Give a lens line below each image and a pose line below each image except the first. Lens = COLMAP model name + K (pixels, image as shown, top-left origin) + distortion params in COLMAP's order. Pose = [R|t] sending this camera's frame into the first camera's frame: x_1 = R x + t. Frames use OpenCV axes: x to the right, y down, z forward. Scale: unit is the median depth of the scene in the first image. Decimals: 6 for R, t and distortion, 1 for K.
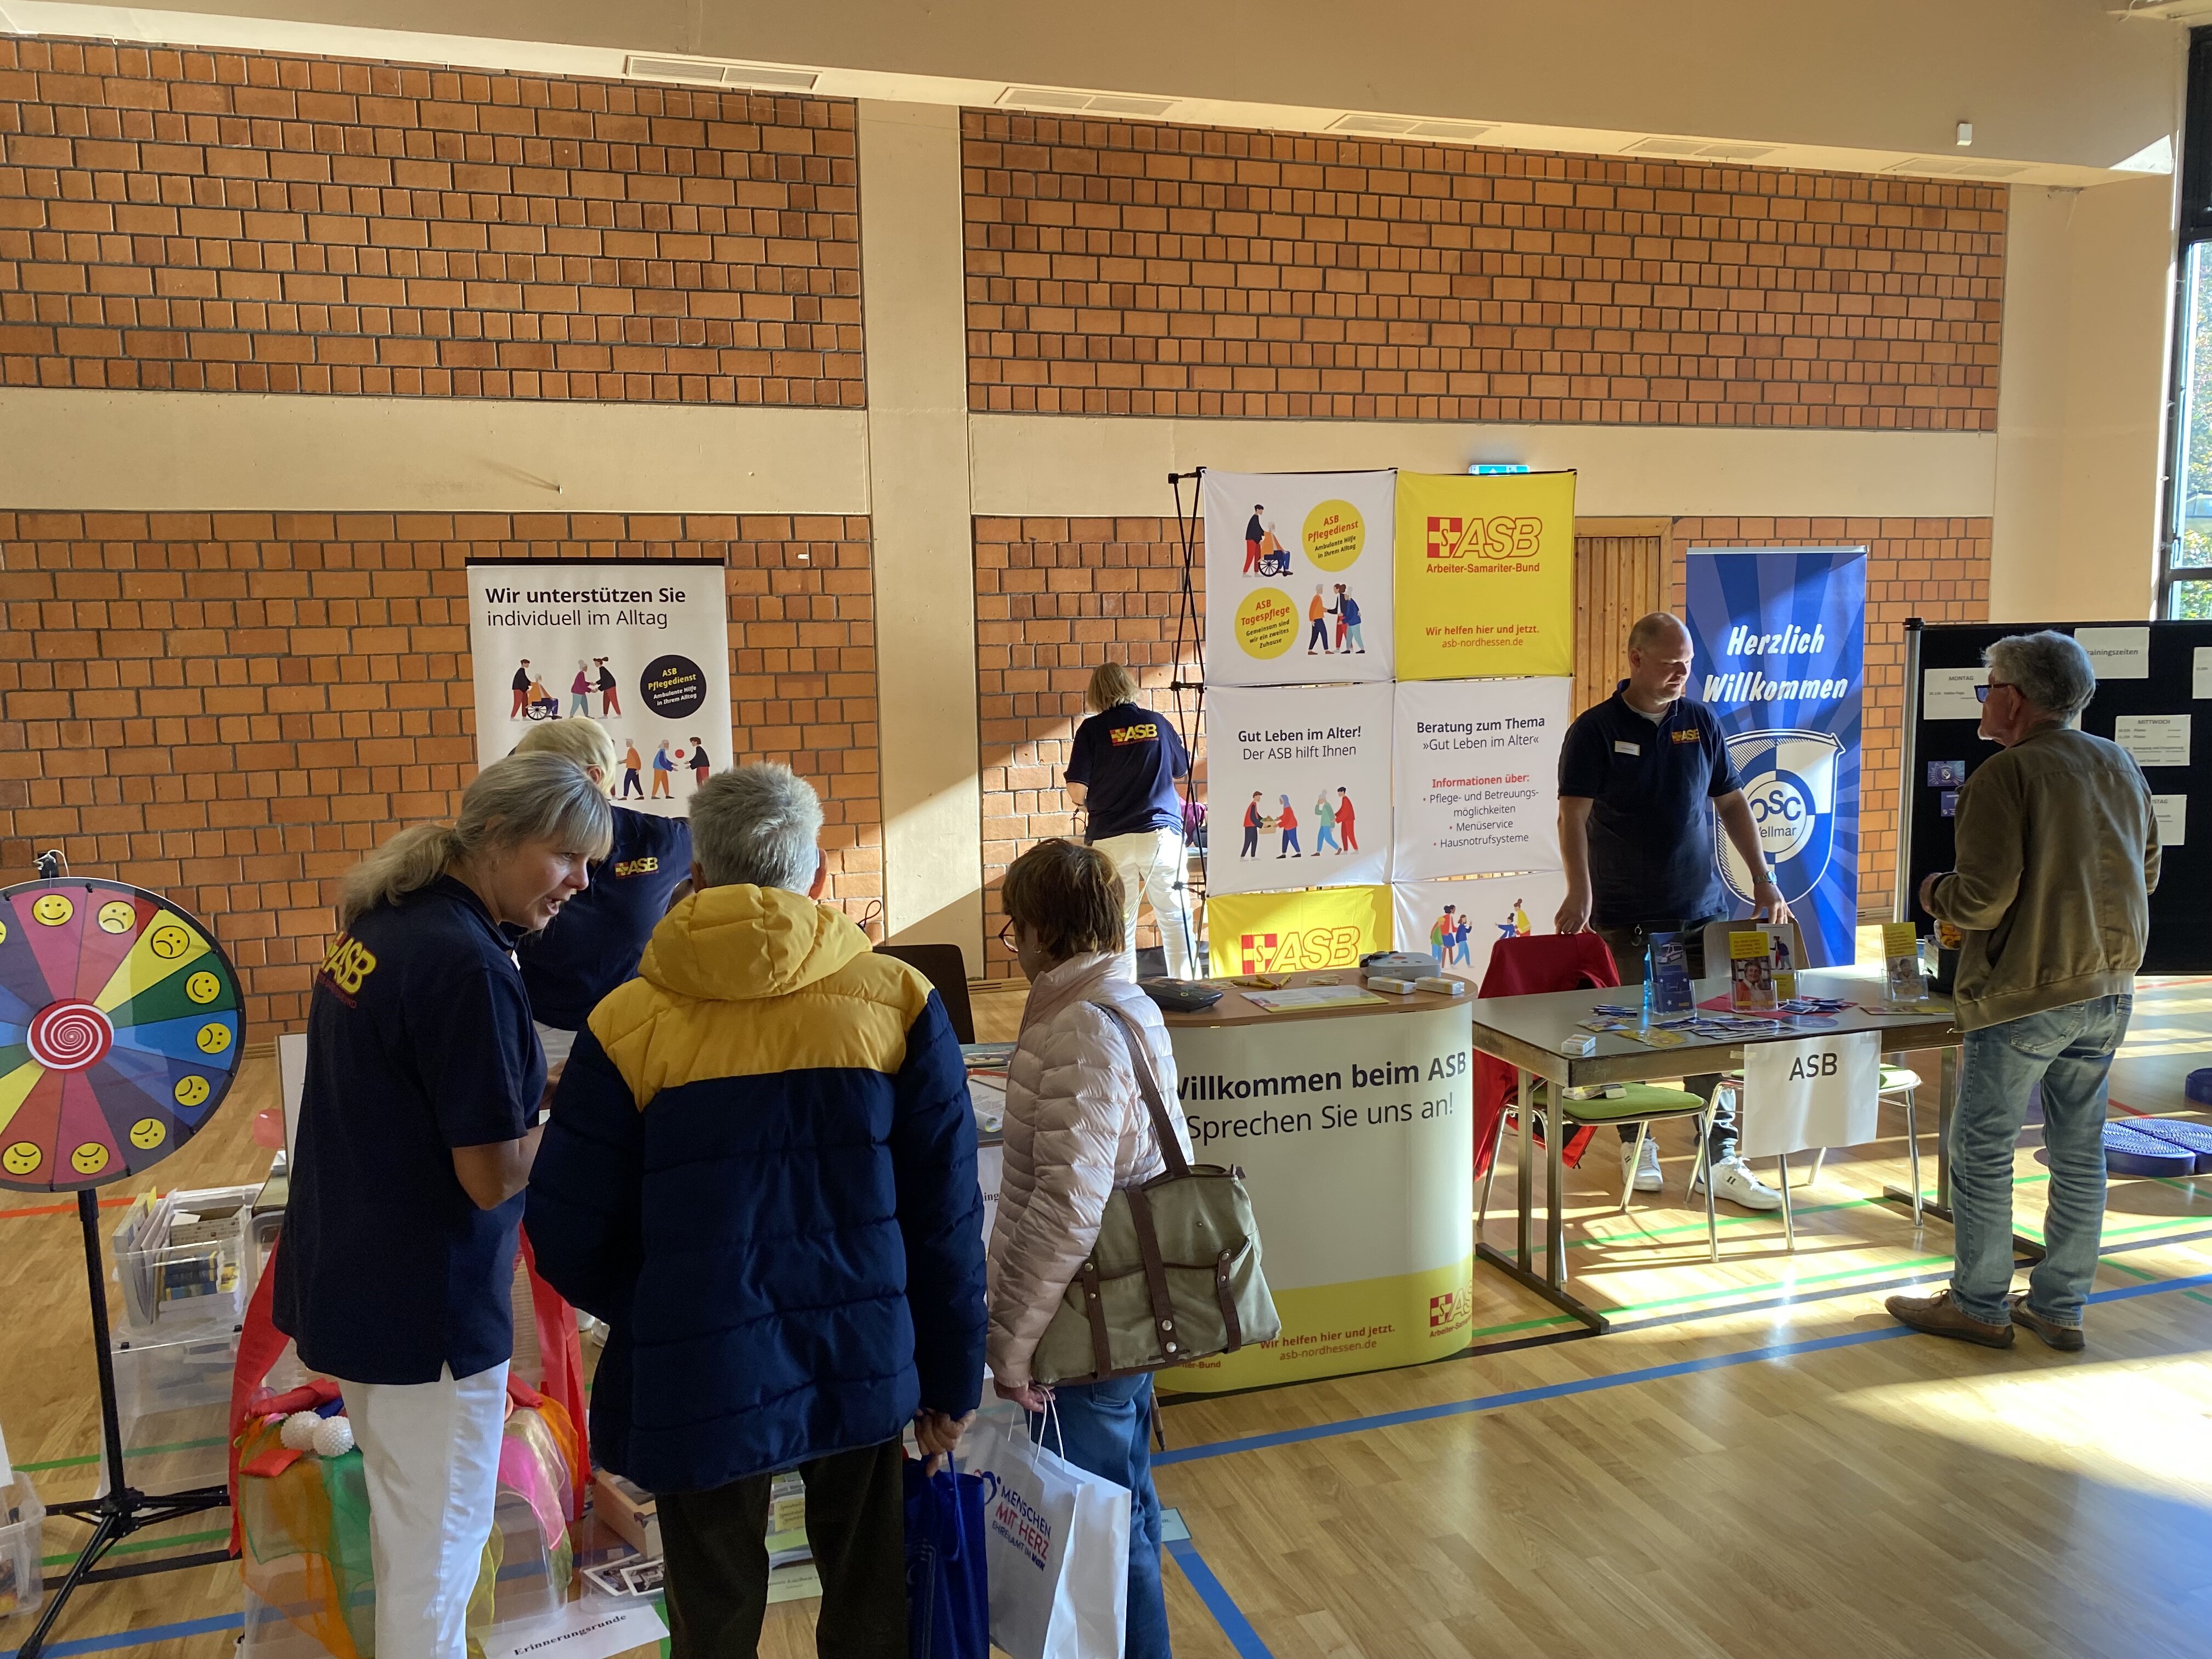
lens RADIAL K [[1770.9, 0, 1097.8], [0, 1770.9, 832.9], [0, 0, 1]] dist [0.001564, -0.007869]
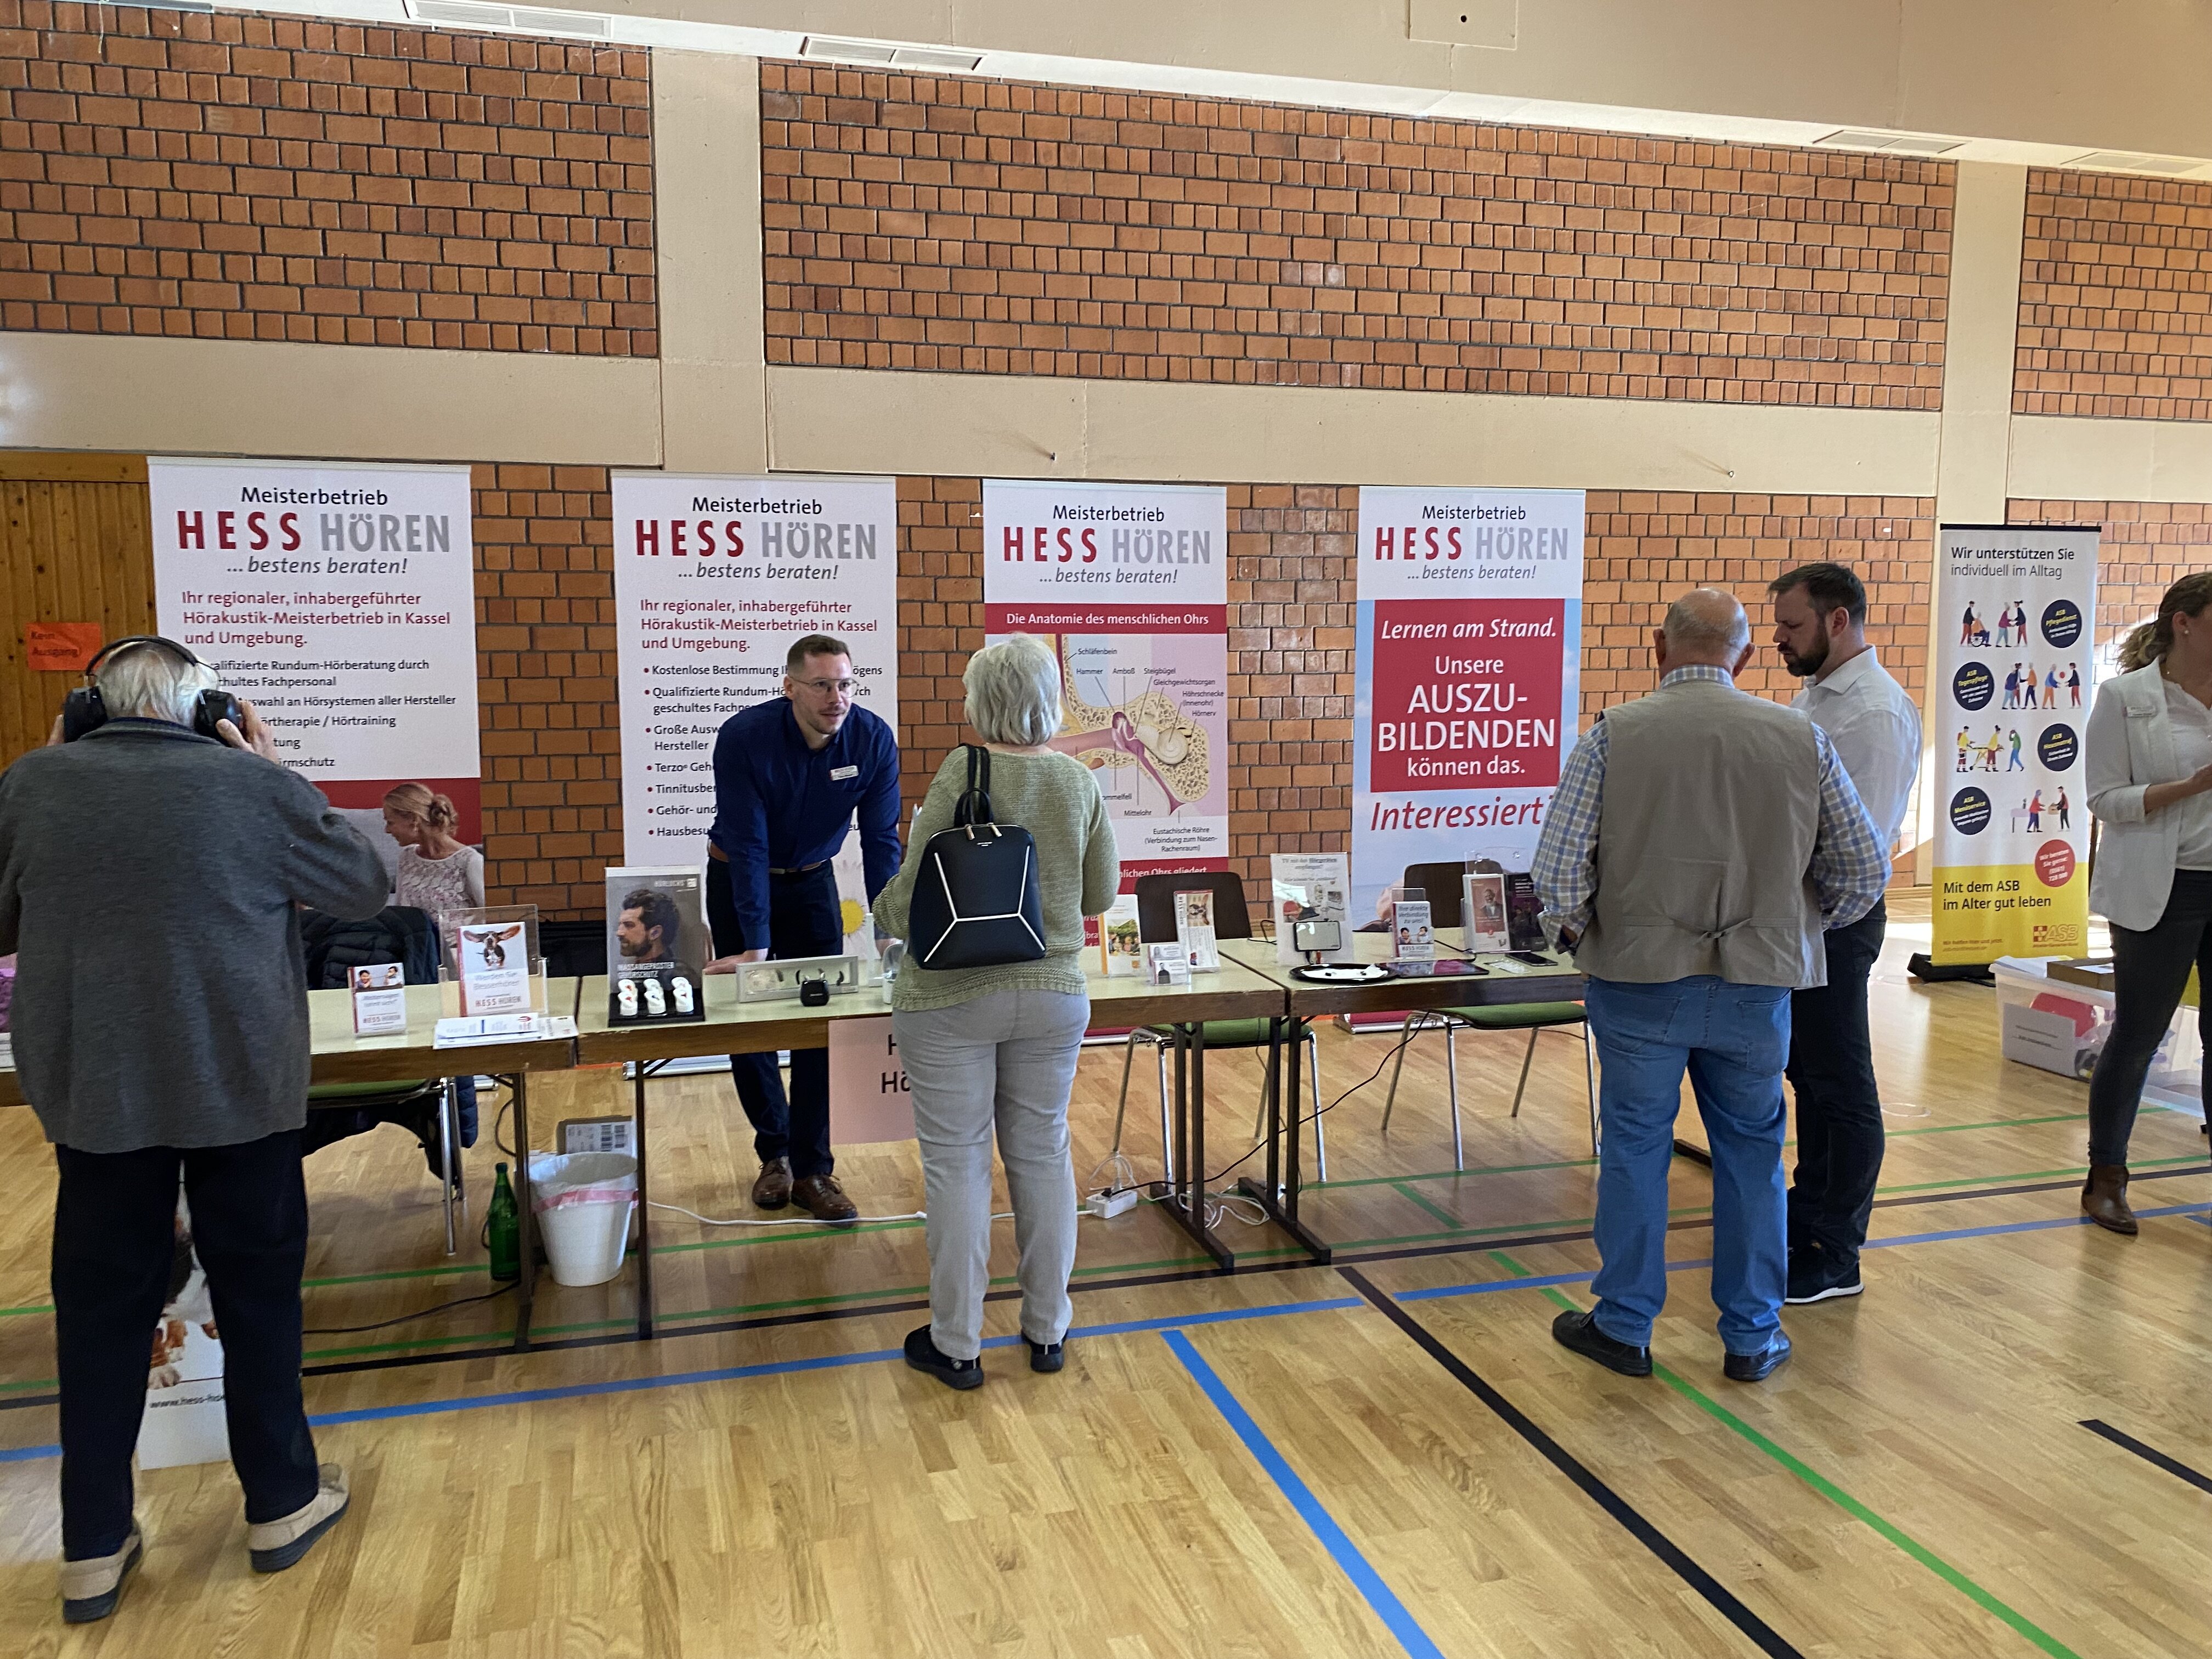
lens RADIAL K [[1770.9, 0, 1111.6], [0, 1770.9, 823.5], [0, 0, 1]] dist [0.001564, -0.007869]
pose [[0.998680, 0.019561, -0.047487, -0.686331], [-0.019655, 0.999806, -0.001514, 0.063795], [0.047448, 0.002445, 0.998871, -0.271629]]
